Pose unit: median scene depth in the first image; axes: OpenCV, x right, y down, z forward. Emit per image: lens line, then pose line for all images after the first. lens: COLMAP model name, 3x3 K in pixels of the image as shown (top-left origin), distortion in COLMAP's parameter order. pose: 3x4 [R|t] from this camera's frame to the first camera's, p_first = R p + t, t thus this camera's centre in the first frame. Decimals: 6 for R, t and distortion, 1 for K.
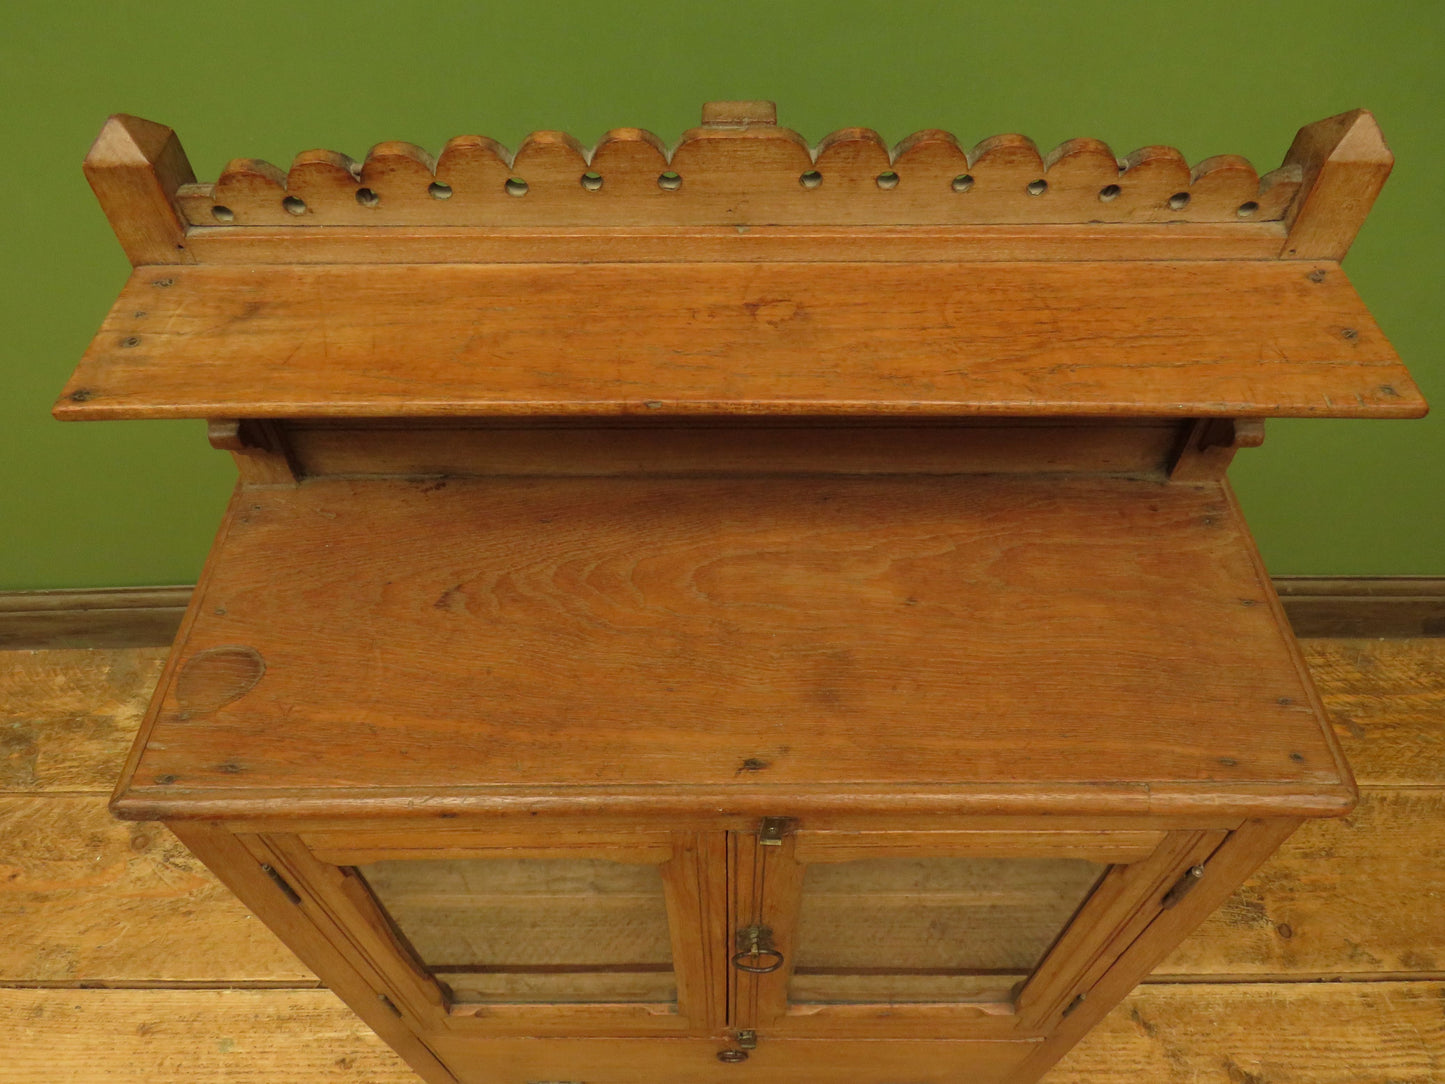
lens RADIAL K [[1030.8, 0, 726.4], [0, 1030.8, 552.6], [0, 0, 1]] dist [-0.022764, 0.000511]
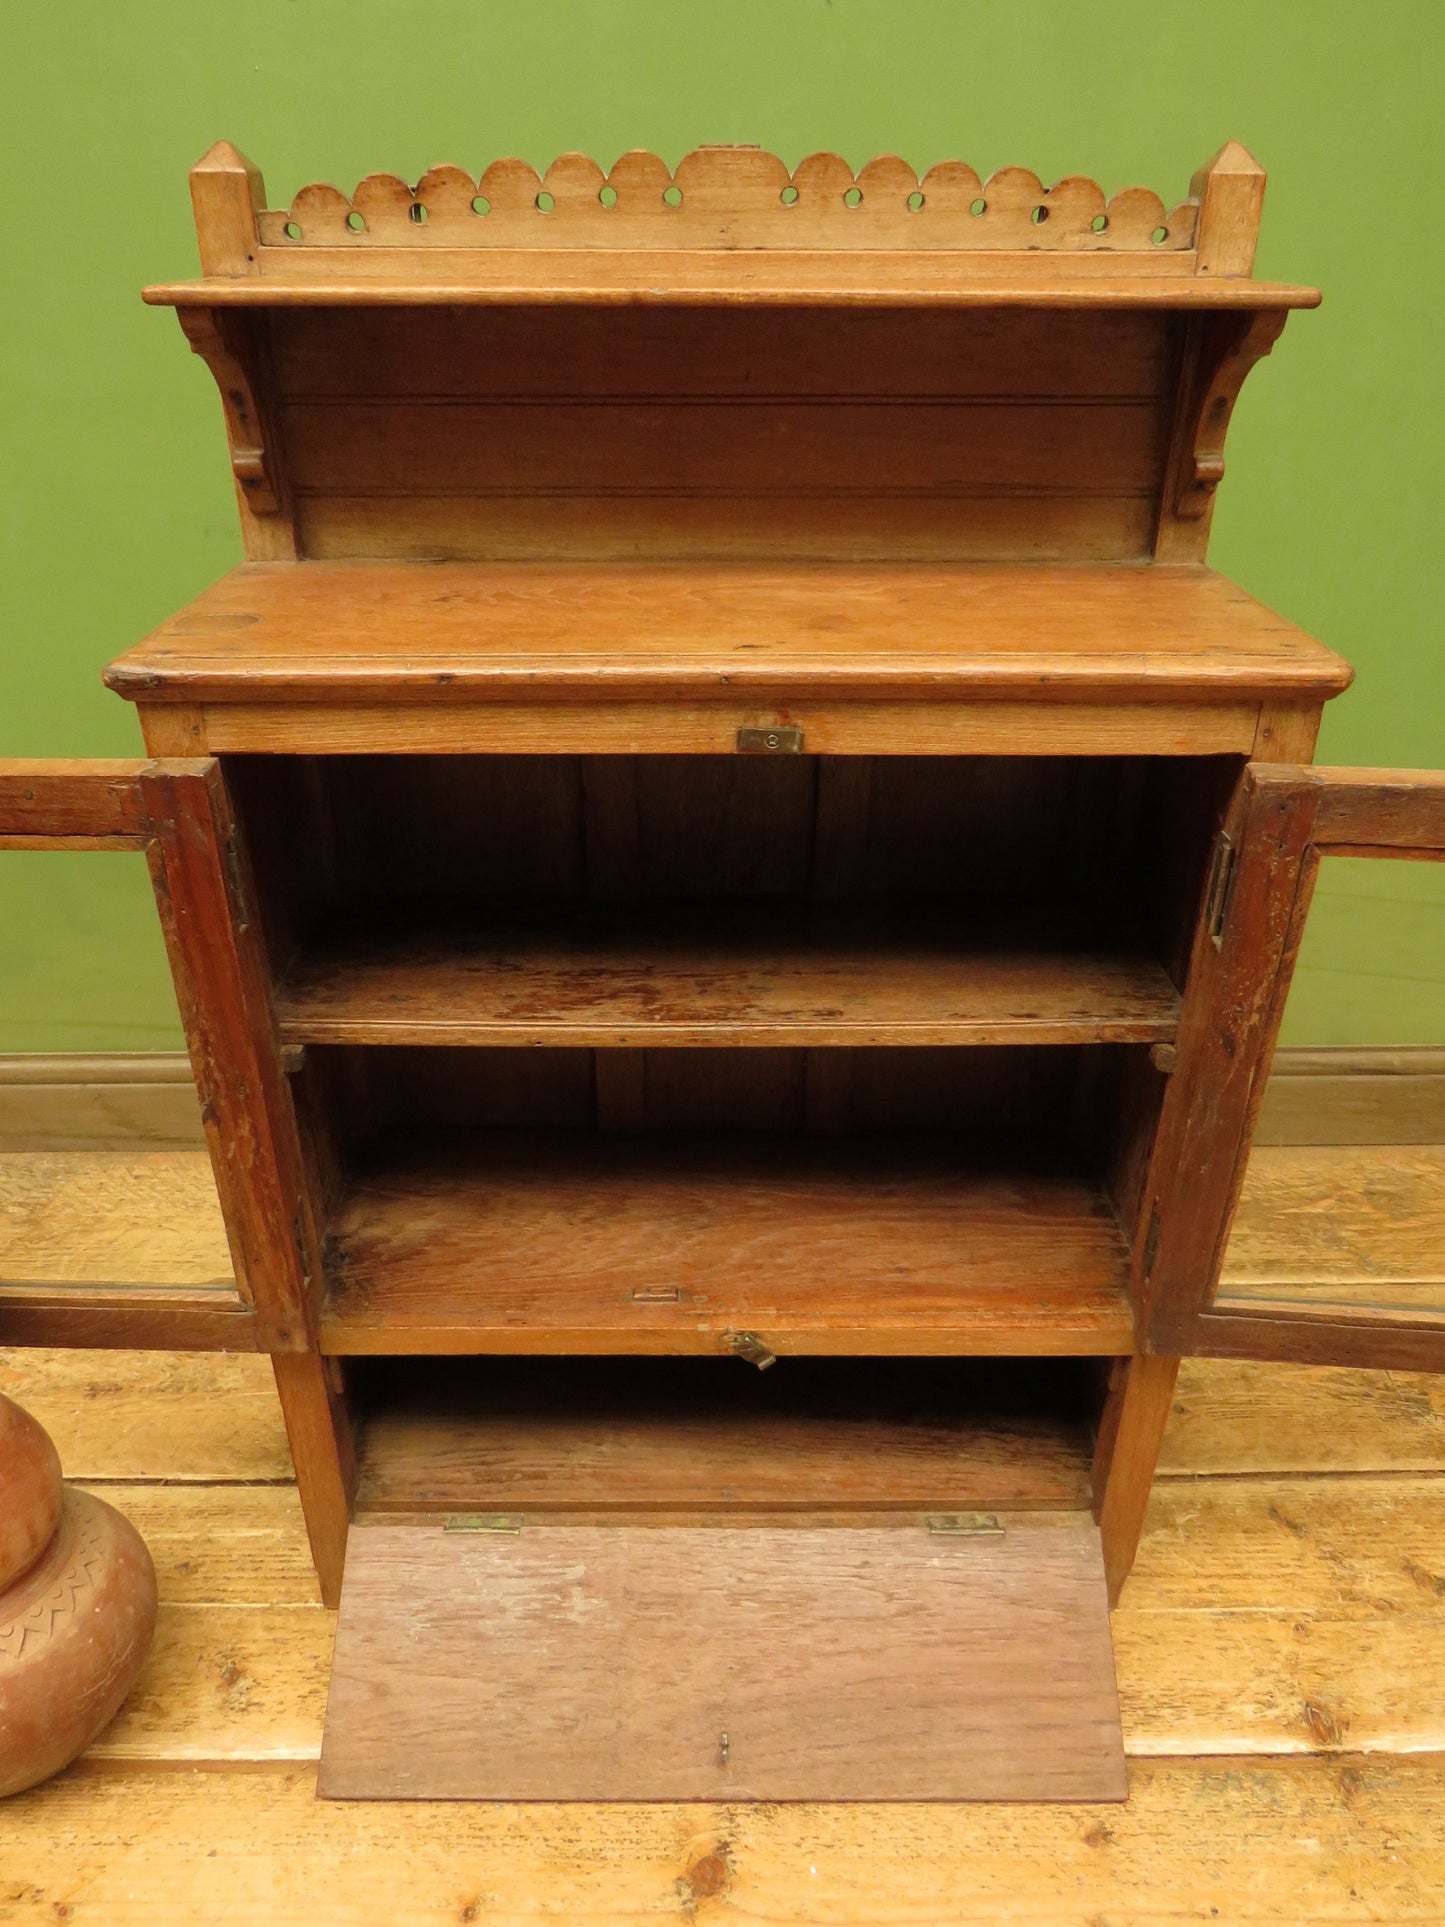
lens RADIAL K [[1374.7, 0, 727.1], [0, 1374.7, 952.2], [0, 0, 1]] dist [-0.022764, 0.000511]
pose [[0.999857, -0.003632, 0.016542, -0.018178], [0.009733, 0.922563, -0.385723, 0.914497], [-0.013860, 0.385829, 0.922466, -0.113497]]
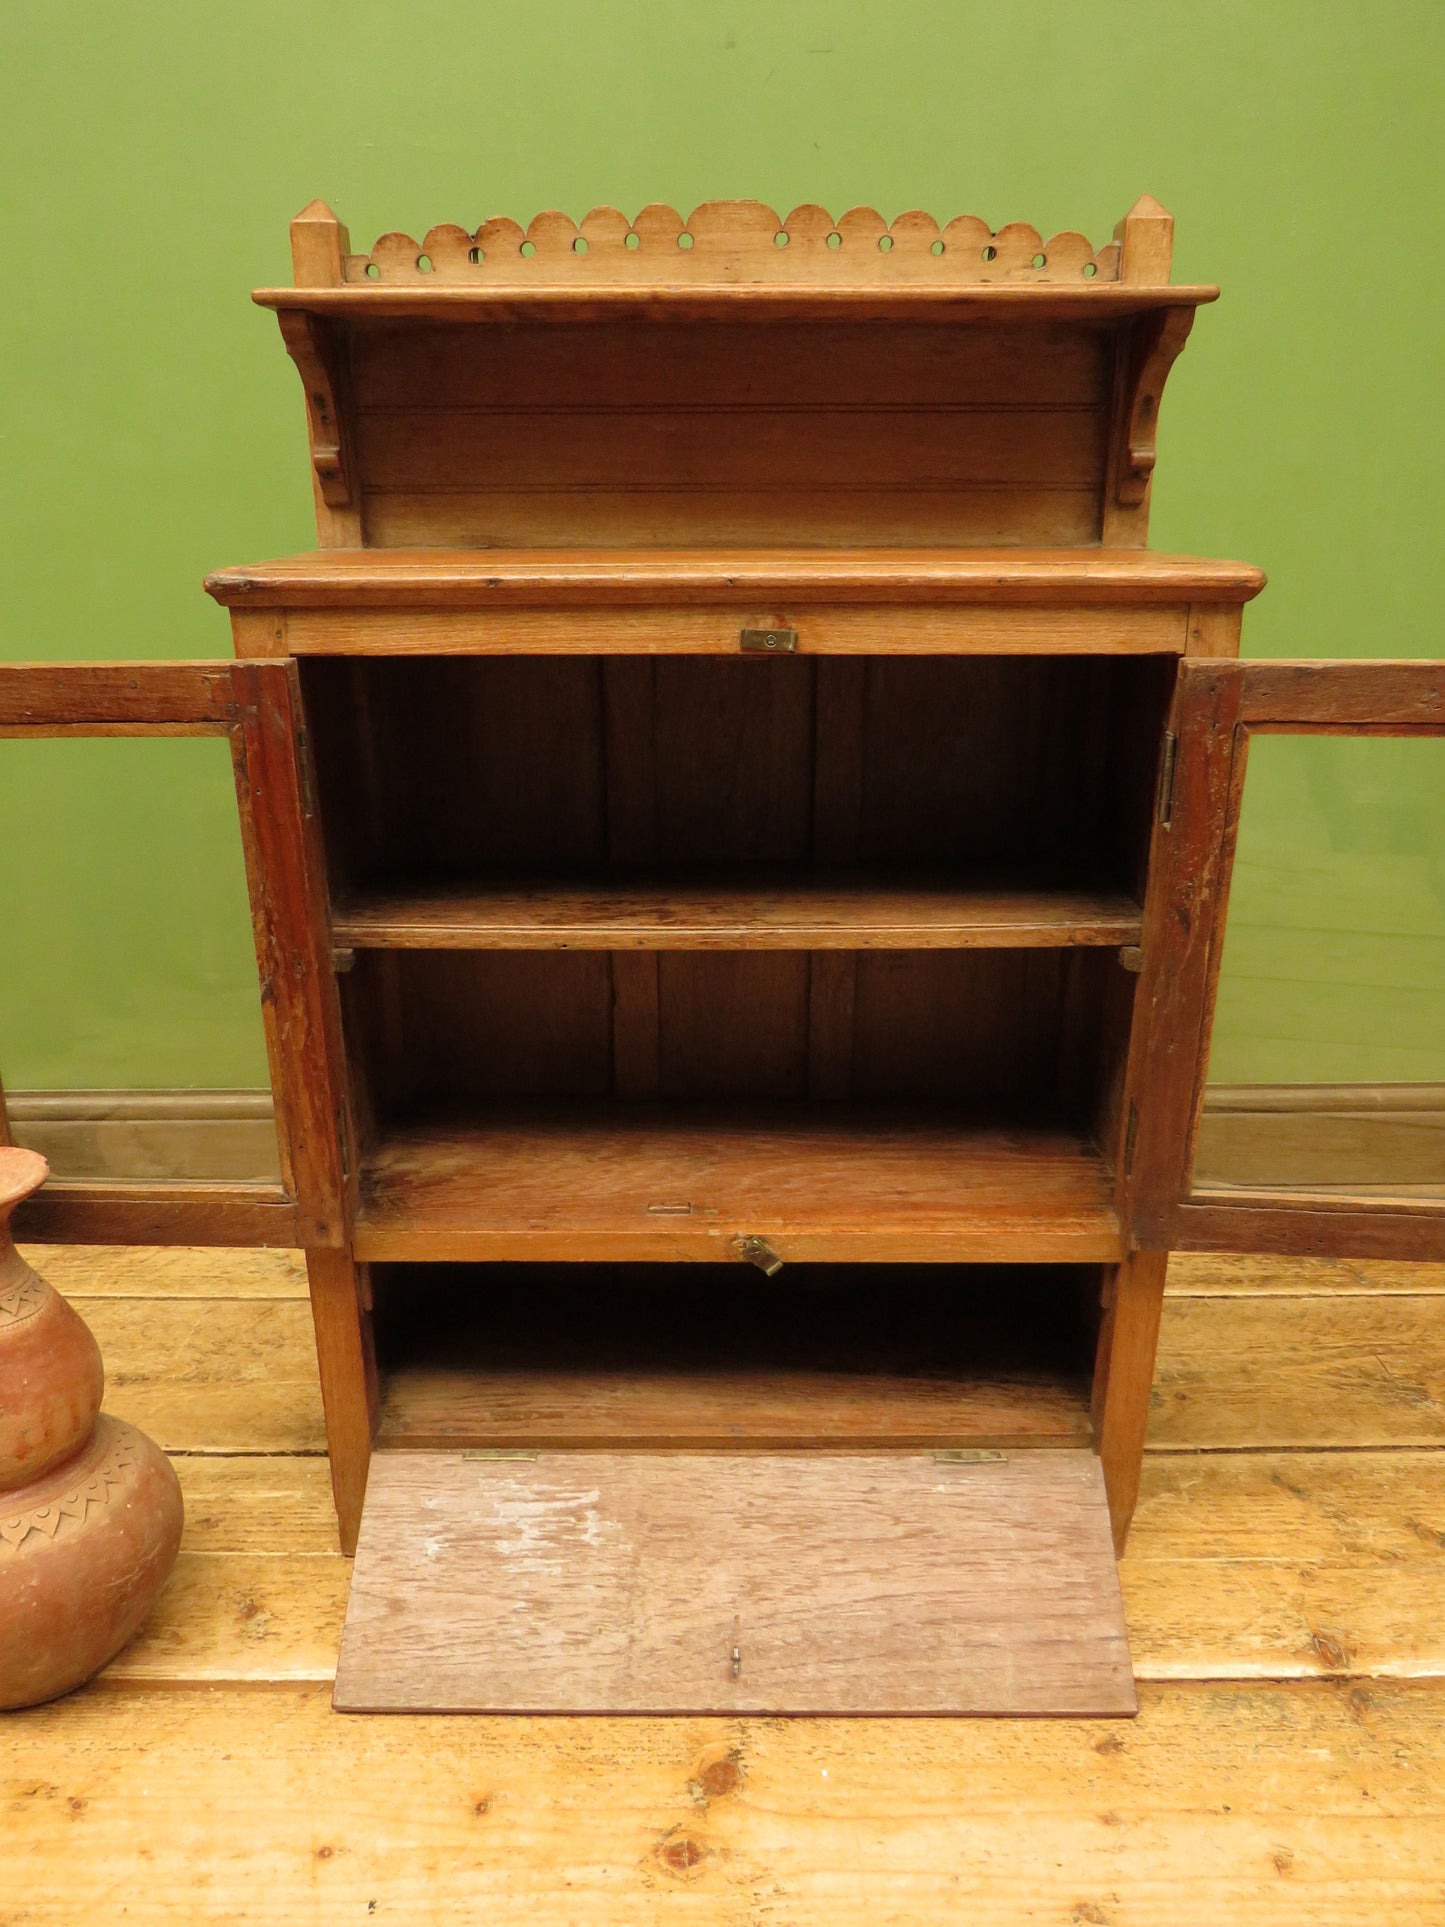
lens RADIAL K [[1374.7, 0, 726.8], [0, 1374.7, 953.7], [0, 0, 1]] dist [-0.022764, 0.000511]
pose [[0.999935, -0.006607, 0.009335, -0.018421], [0.010545, 0.848608, -0.528917, 1.306103], [-0.004427, 0.528981, 0.848622, -0.096558]]
